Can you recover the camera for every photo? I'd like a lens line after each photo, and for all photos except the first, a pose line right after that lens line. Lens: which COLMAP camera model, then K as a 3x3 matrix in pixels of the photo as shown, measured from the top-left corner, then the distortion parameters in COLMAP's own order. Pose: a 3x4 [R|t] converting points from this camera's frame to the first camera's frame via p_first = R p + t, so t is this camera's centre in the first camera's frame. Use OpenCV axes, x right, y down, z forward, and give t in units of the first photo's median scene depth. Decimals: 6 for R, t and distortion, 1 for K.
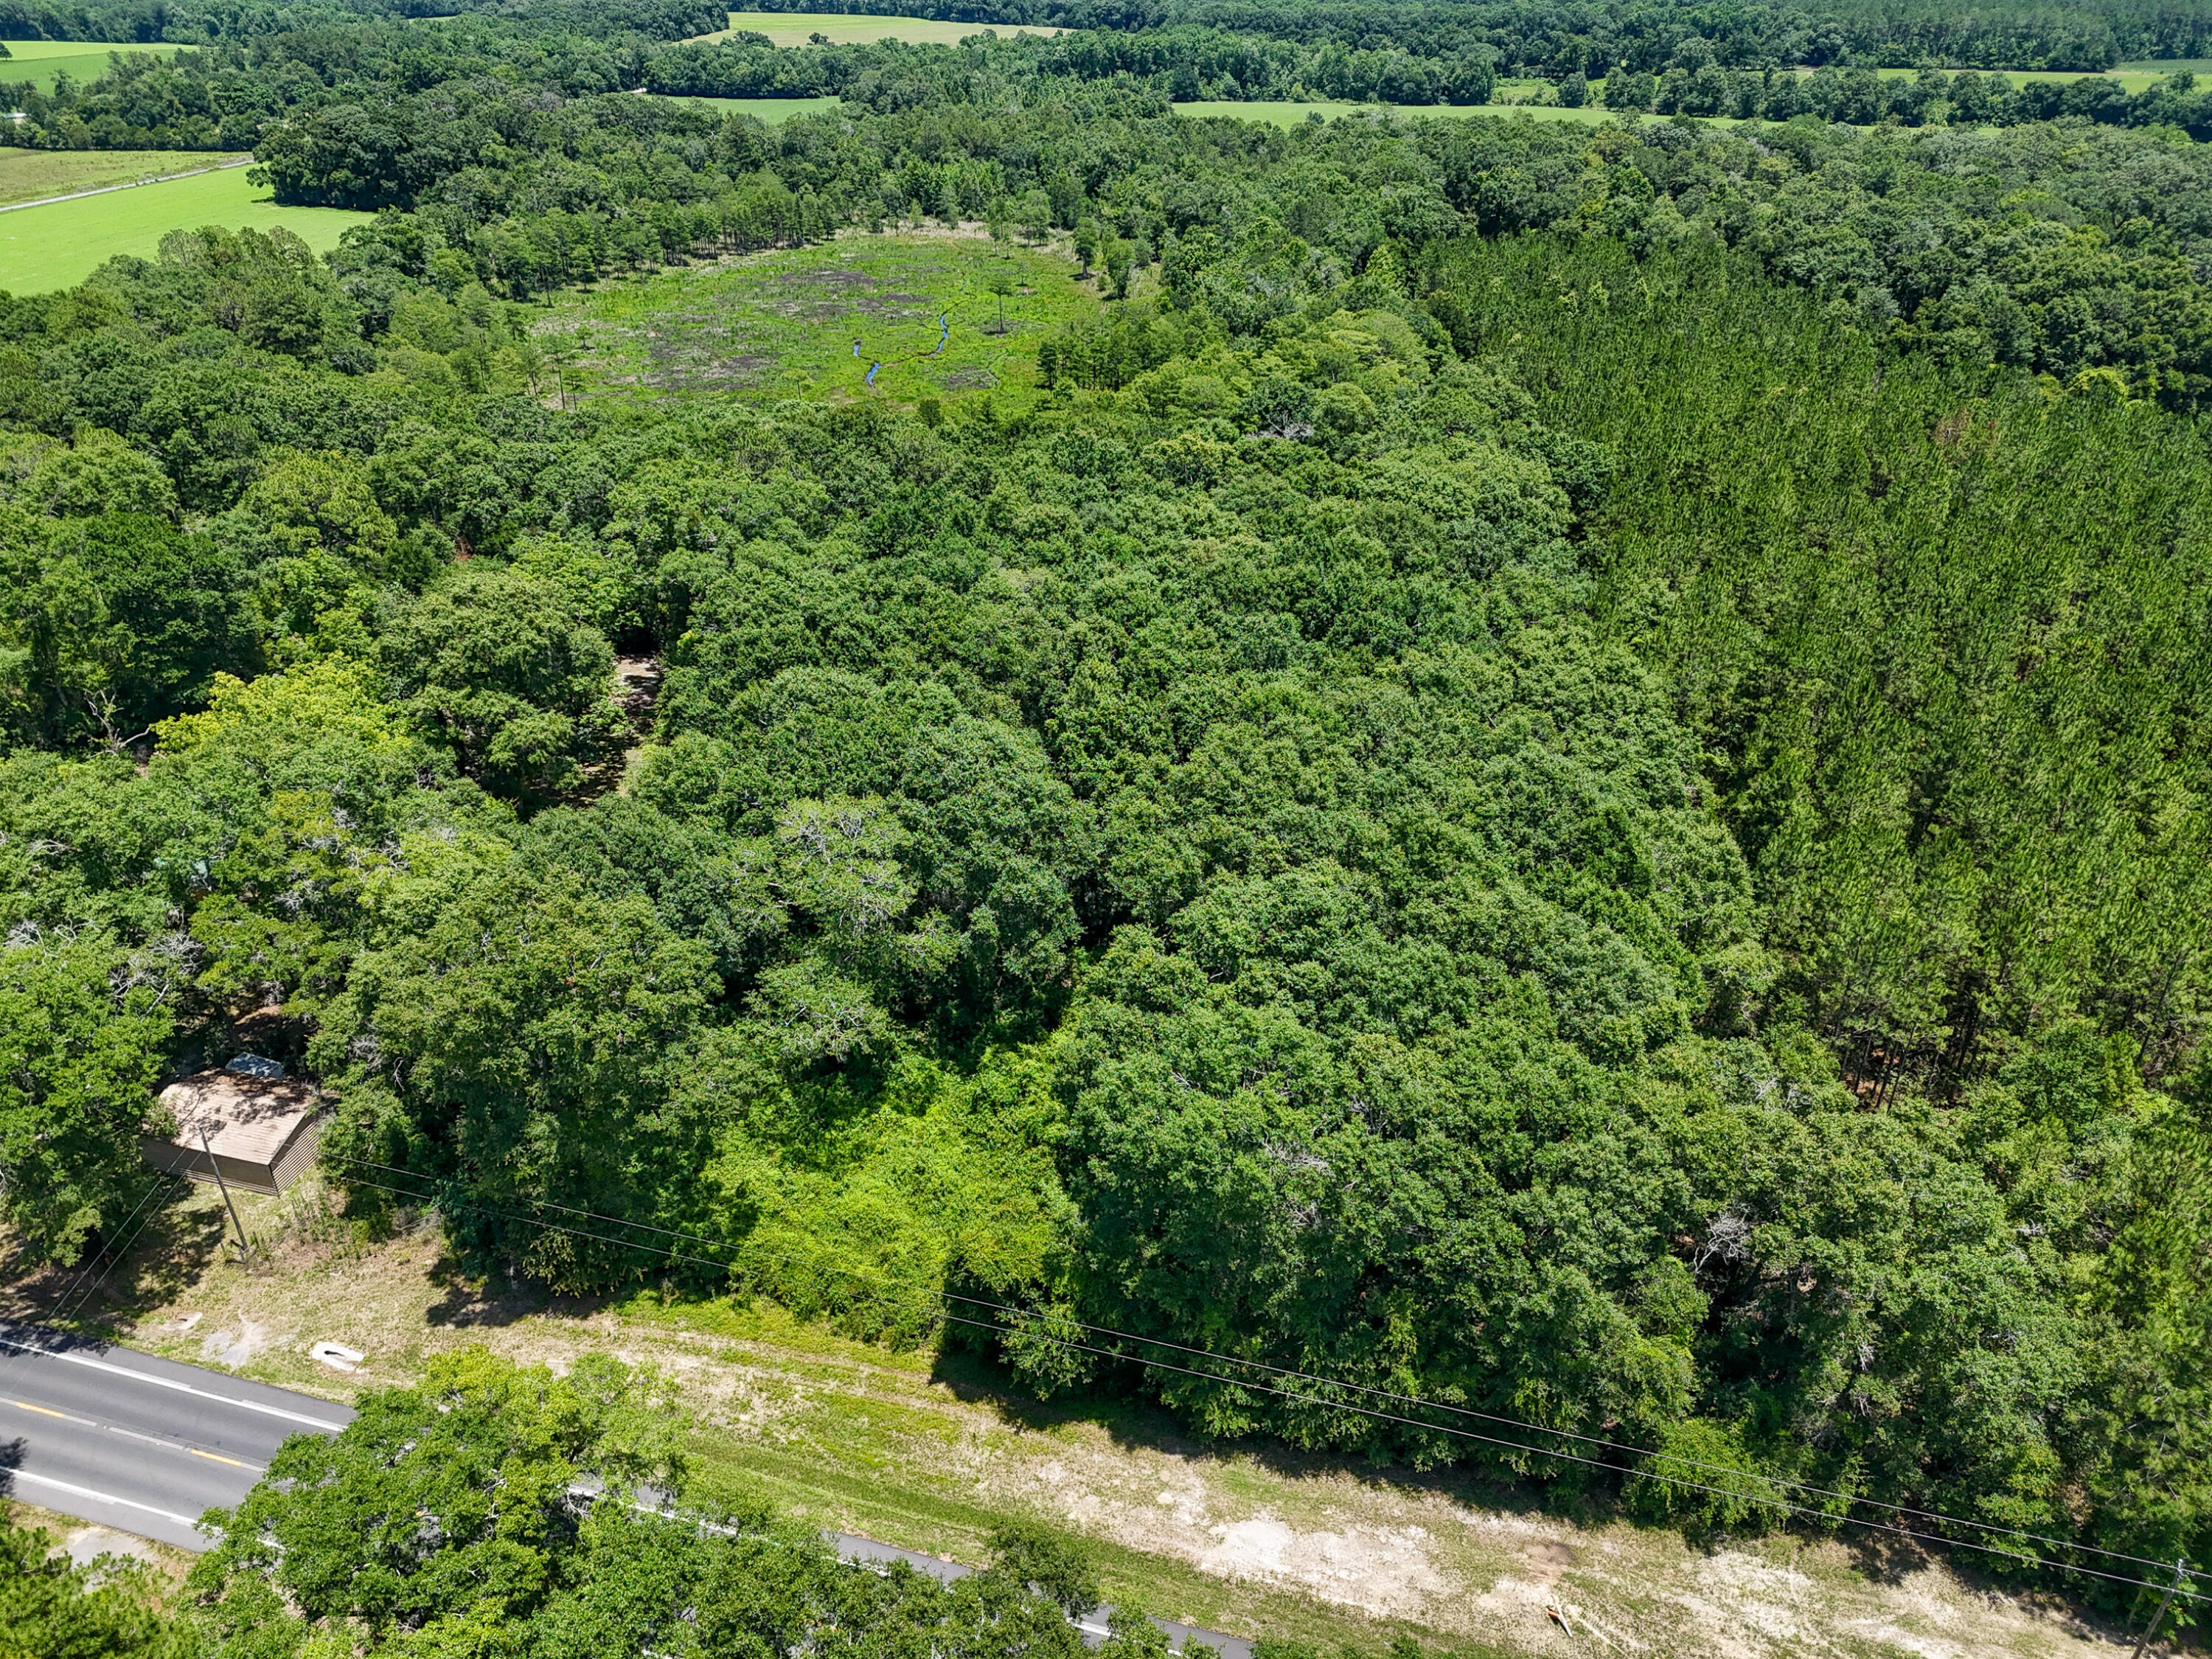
lens RADIAL K [[1589.5, 0, 1099.7], [0, 1589.5, 831.6], [0, 0, 1]] dist [0.061224, -0.045094]
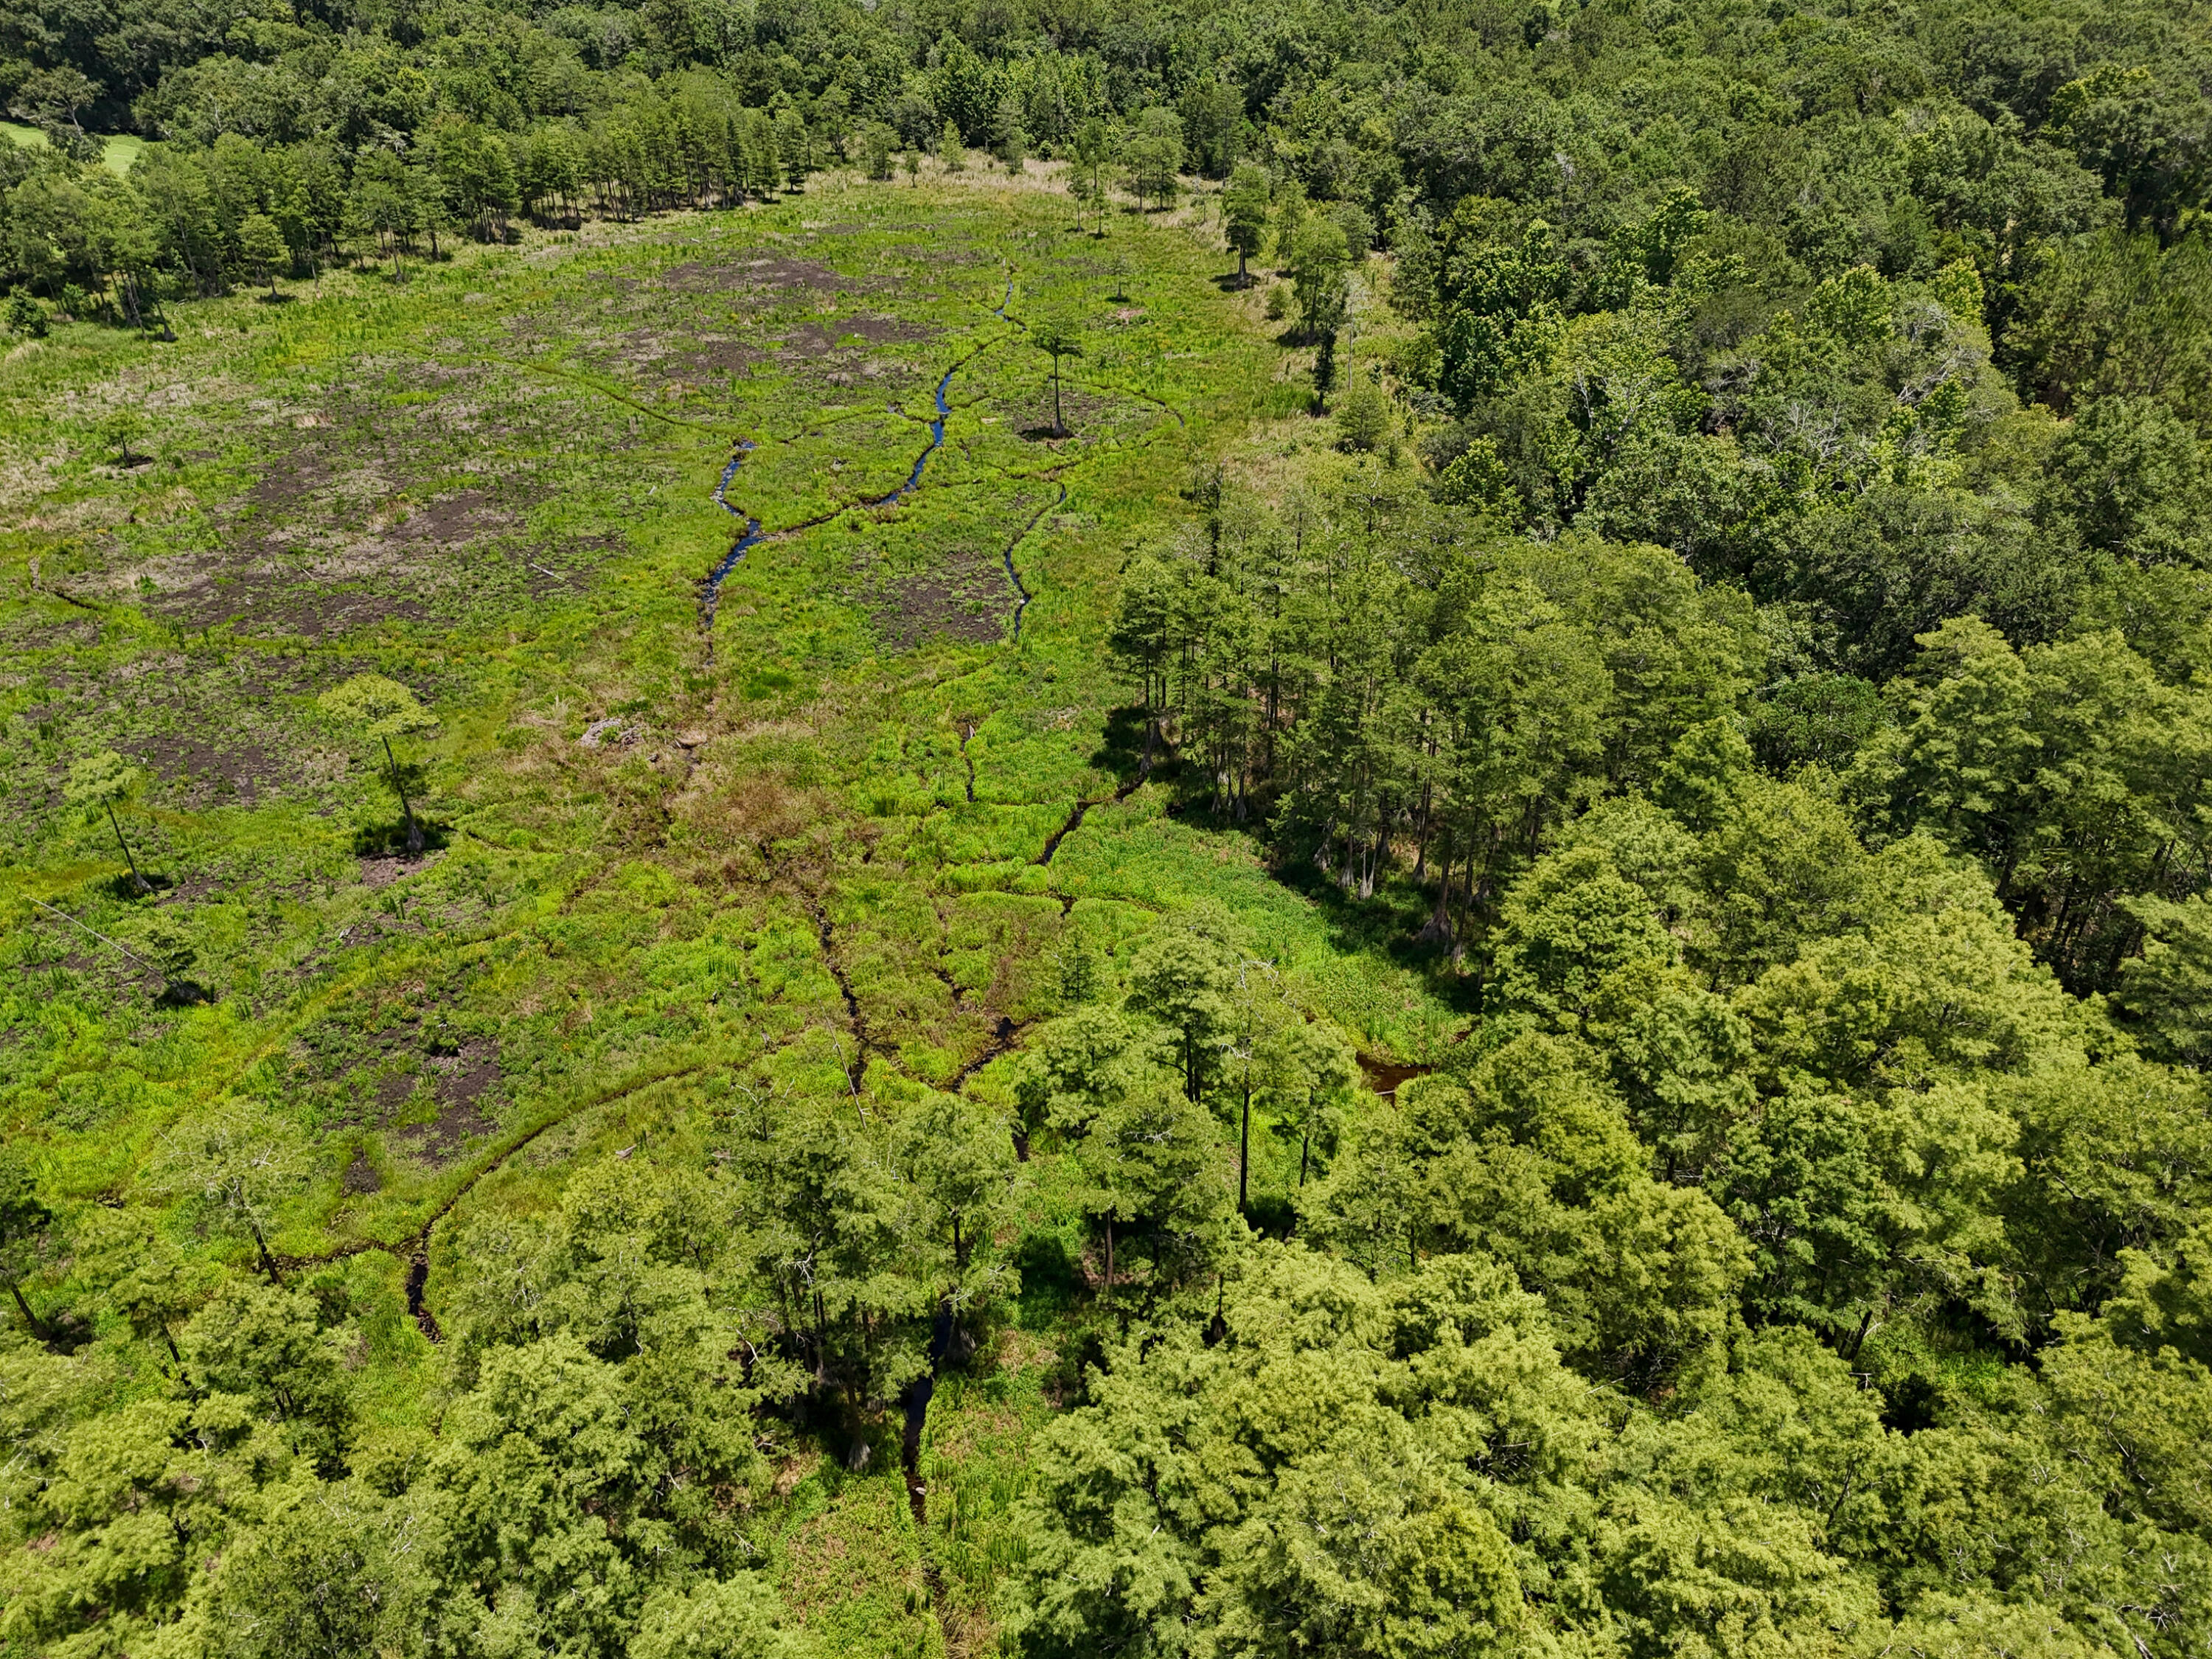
lens RADIAL K [[1589.5, 0, 1099.7], [0, 1589.5, 831.6], [0, 0, 1]] dist [0.061224, -0.045094]
pose [[0.996669, 0.042335, -0.069705, -0.009877], [-0.038812, 0.997937, 0.051138, -0.169774], [0.071726, -0.048262, 0.996256, 0.413168]]
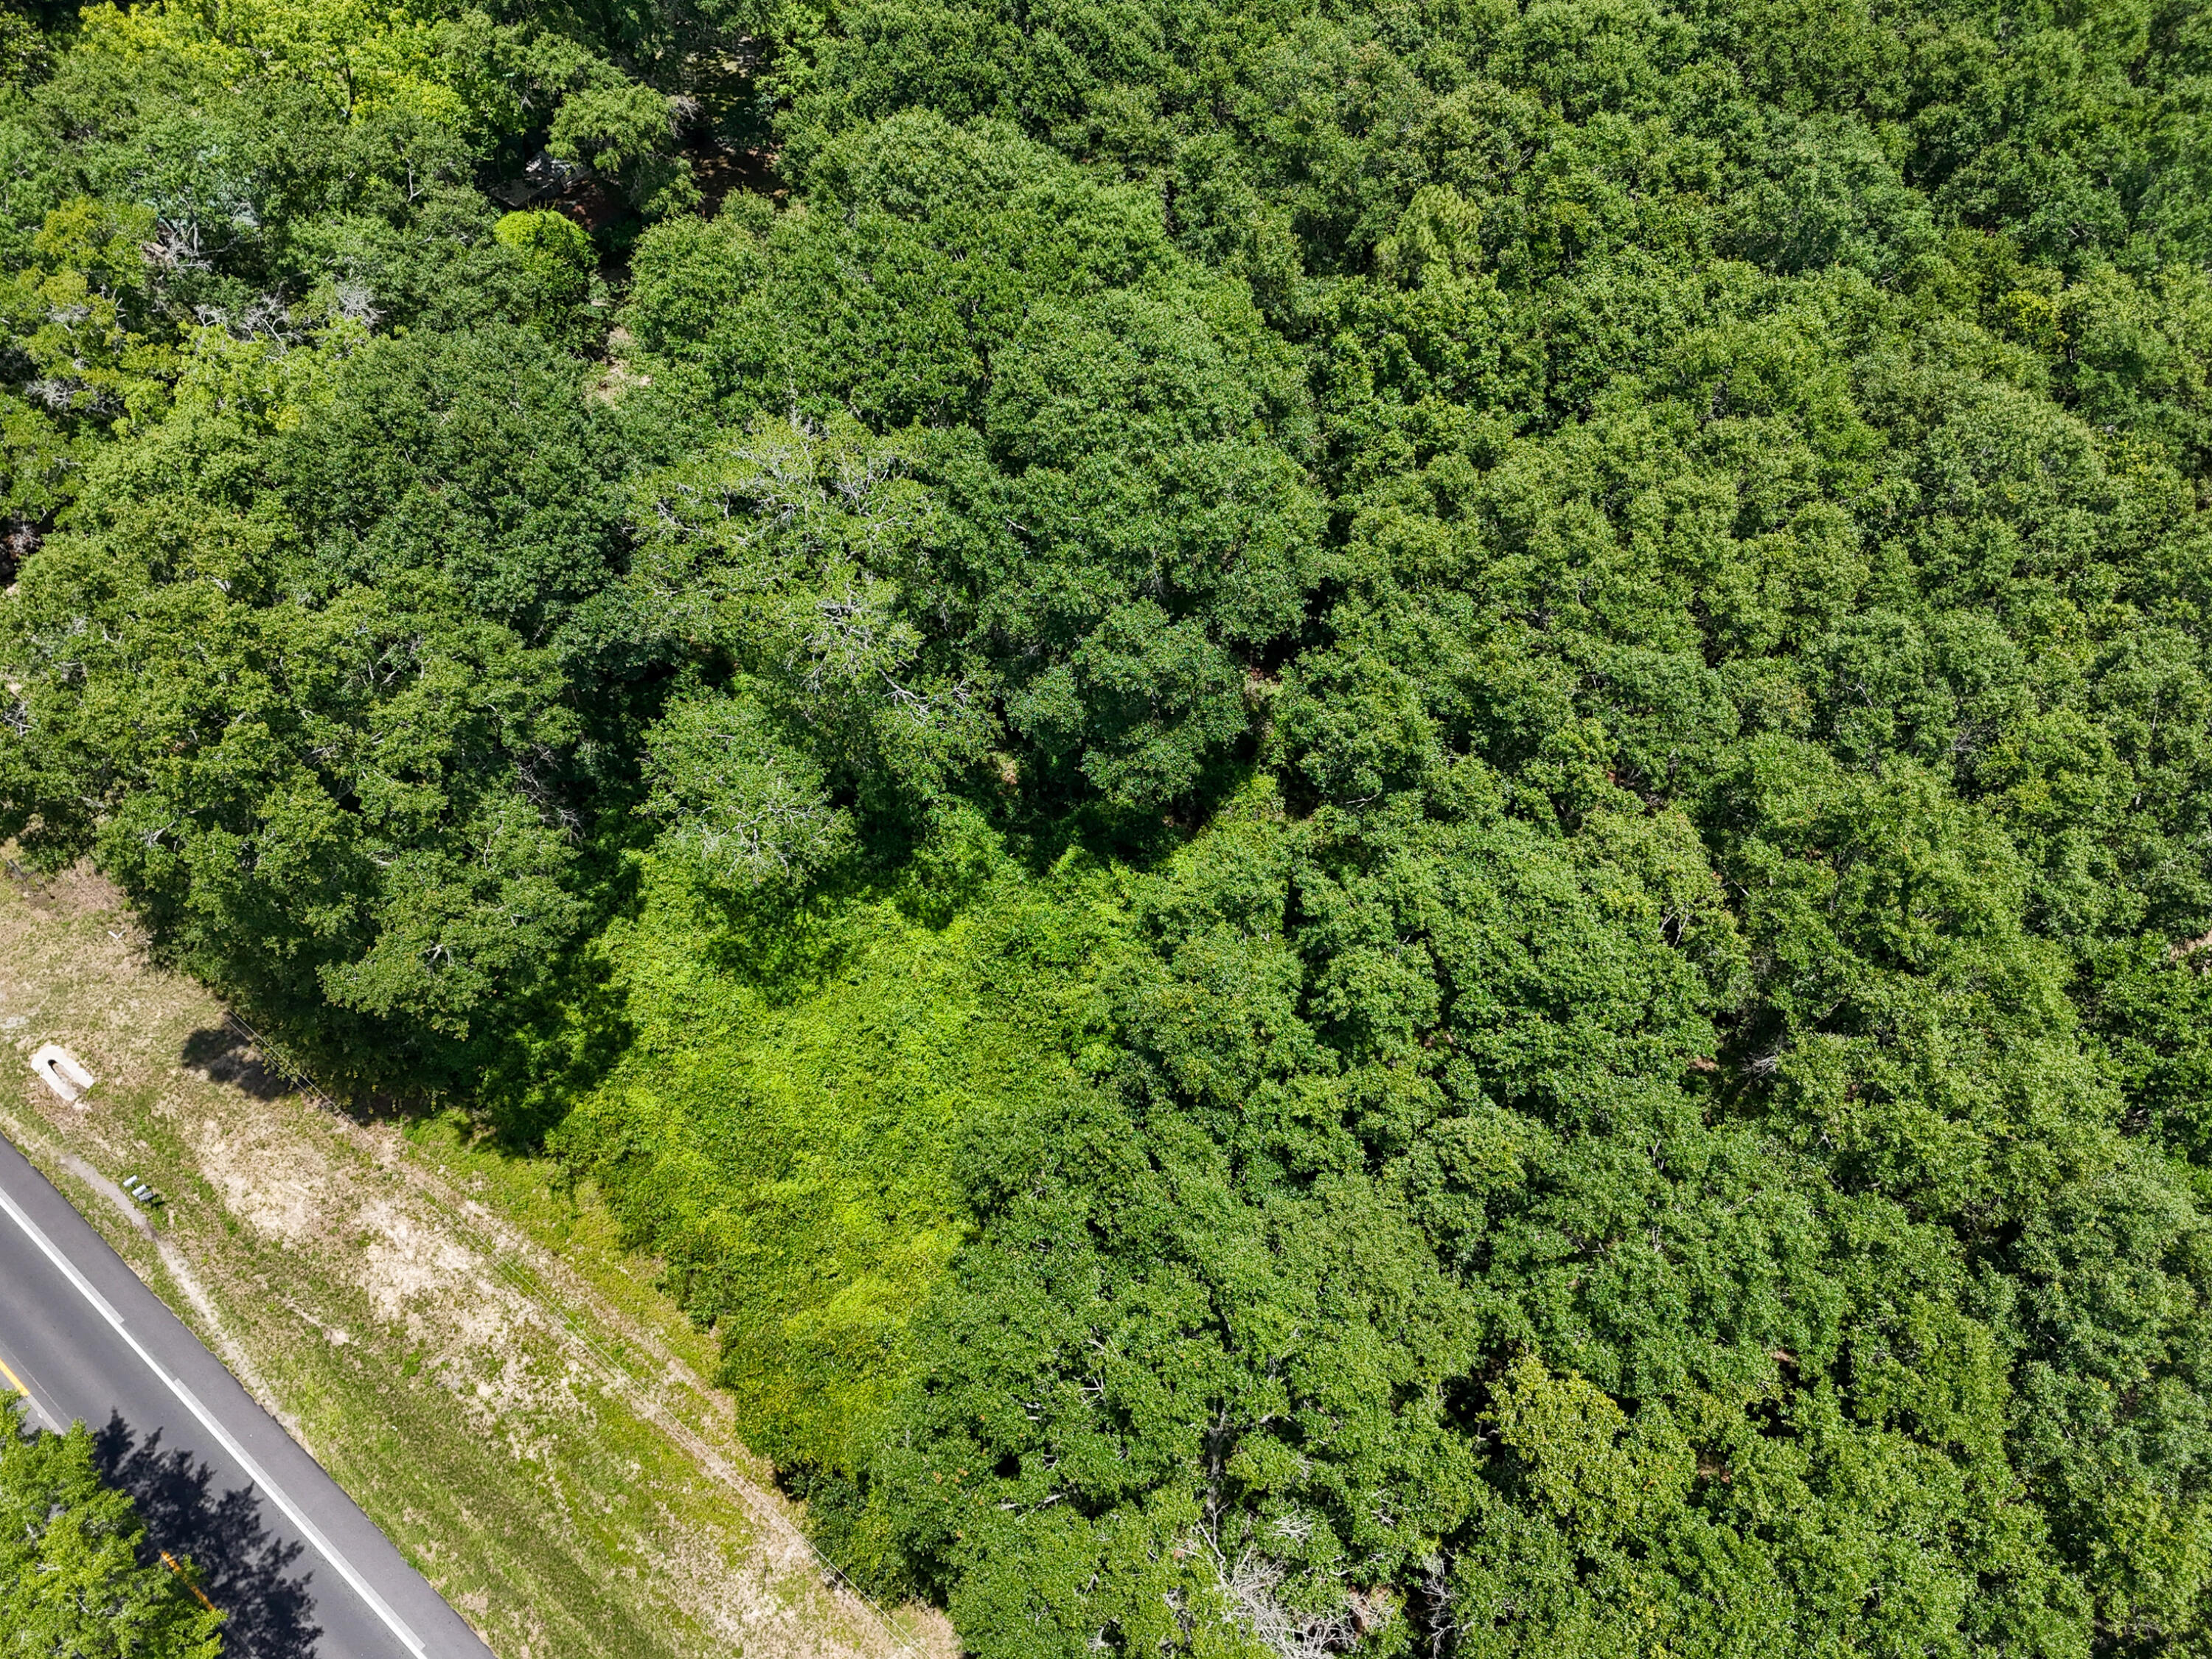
lens RADIAL K [[1620.9, 0, 1102.3], [0, 1620.9, 825.4], [0, 0, 1]] dist [0.069009, -0.067946]
pose [[0.930571, 0.289605, -0.223981, 0.020089], [-0.180291, 0.894952, 0.408112, -0.033122], [0.318644, -0.339395, 0.885029, 0.108459]]
